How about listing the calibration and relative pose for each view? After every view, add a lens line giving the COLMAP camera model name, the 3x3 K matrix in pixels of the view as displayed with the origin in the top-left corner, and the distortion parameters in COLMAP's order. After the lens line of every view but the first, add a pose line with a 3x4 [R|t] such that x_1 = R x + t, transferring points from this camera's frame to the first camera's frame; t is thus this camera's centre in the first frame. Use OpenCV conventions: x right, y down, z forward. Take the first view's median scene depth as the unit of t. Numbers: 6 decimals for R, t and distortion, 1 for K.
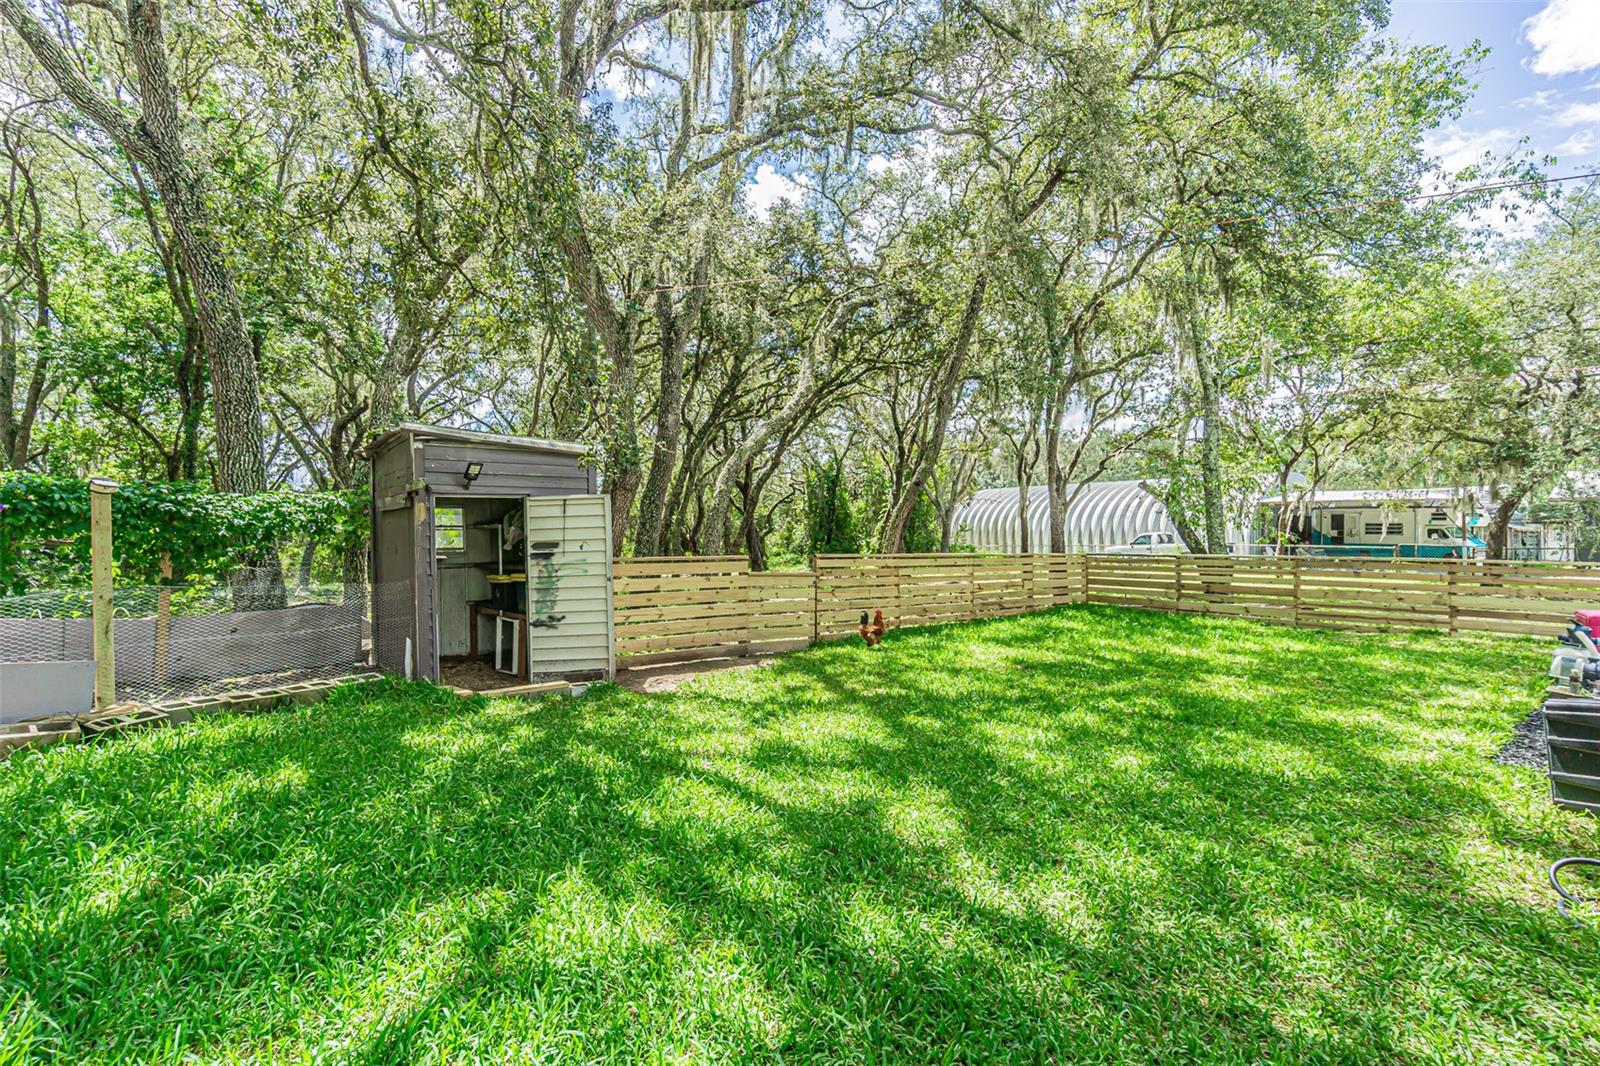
lens RADIAL K [[694.7, 0, 786.4], [0, 694.7, 531.2], [0, 0, 1]] dist [-0.007593, 0.001345]
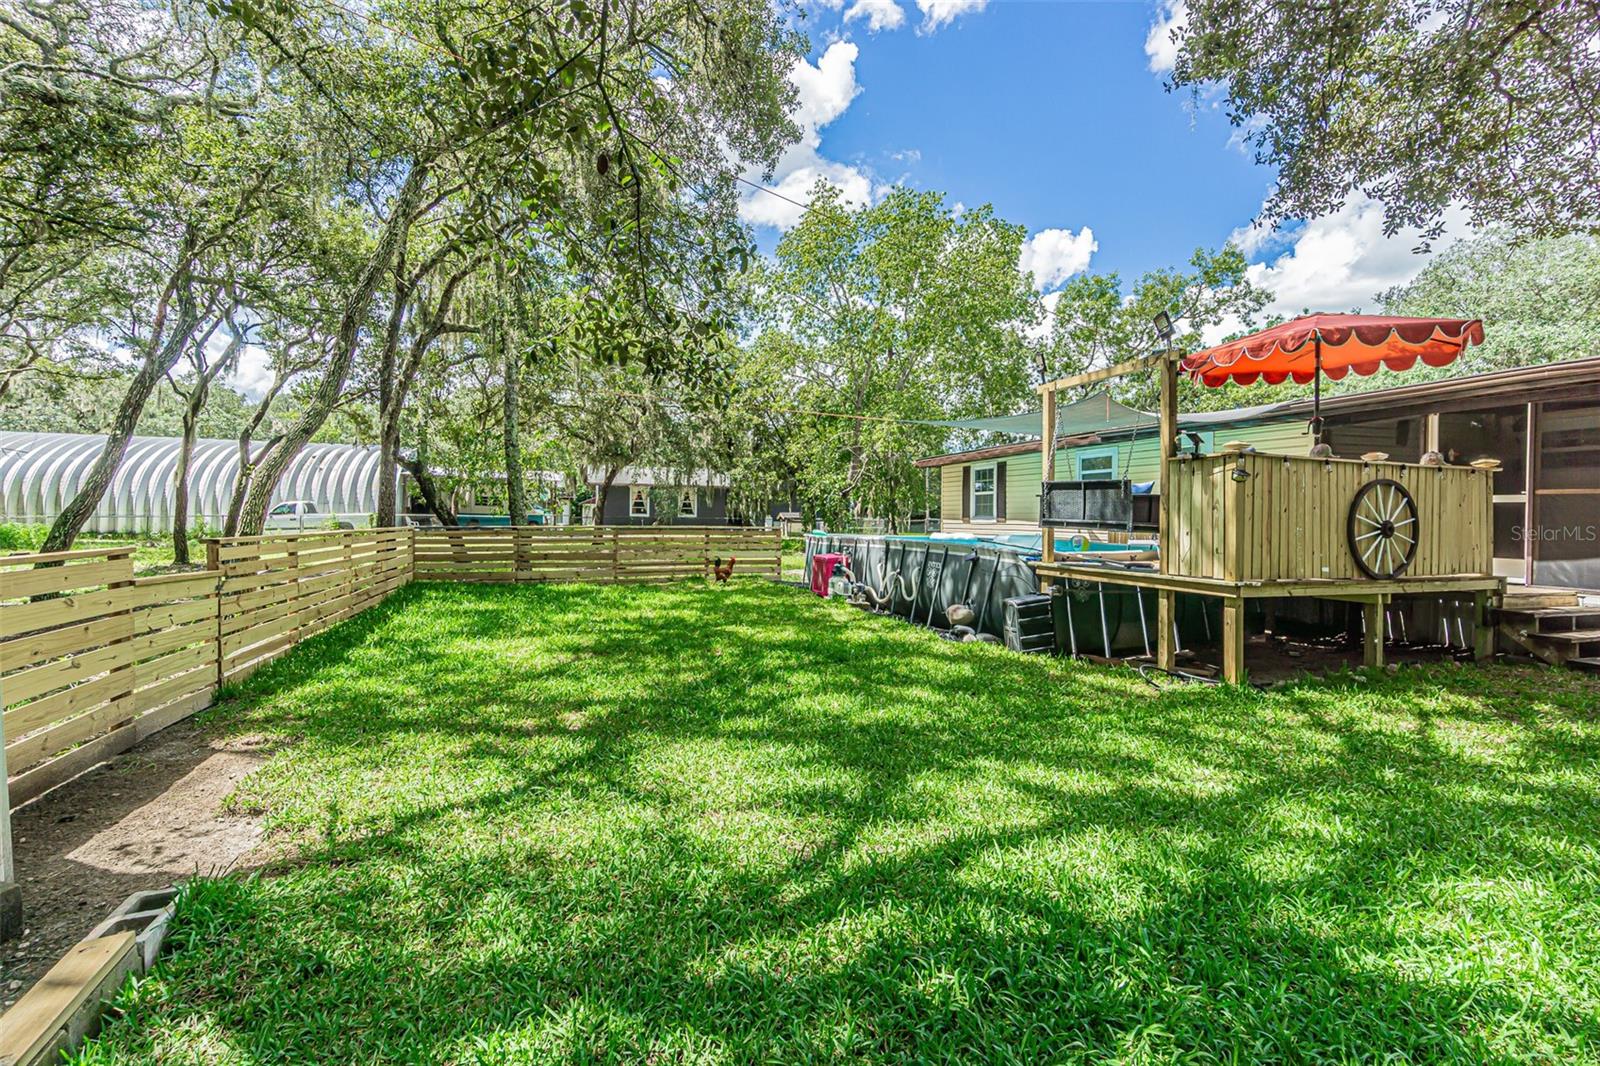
lens RADIAL K [[694.7, 0, 780.5], [0, 694.7, 523.1], [0, 0, 1]] dist [-0.007593, 0.001345]
pose [[0.327877, -0.017203, 0.944564, -0.819306], [-0.014764, 0.999619, 0.023331, -0.000758], [-0.944605, -0.021596, 0.327498, 0.909187]]
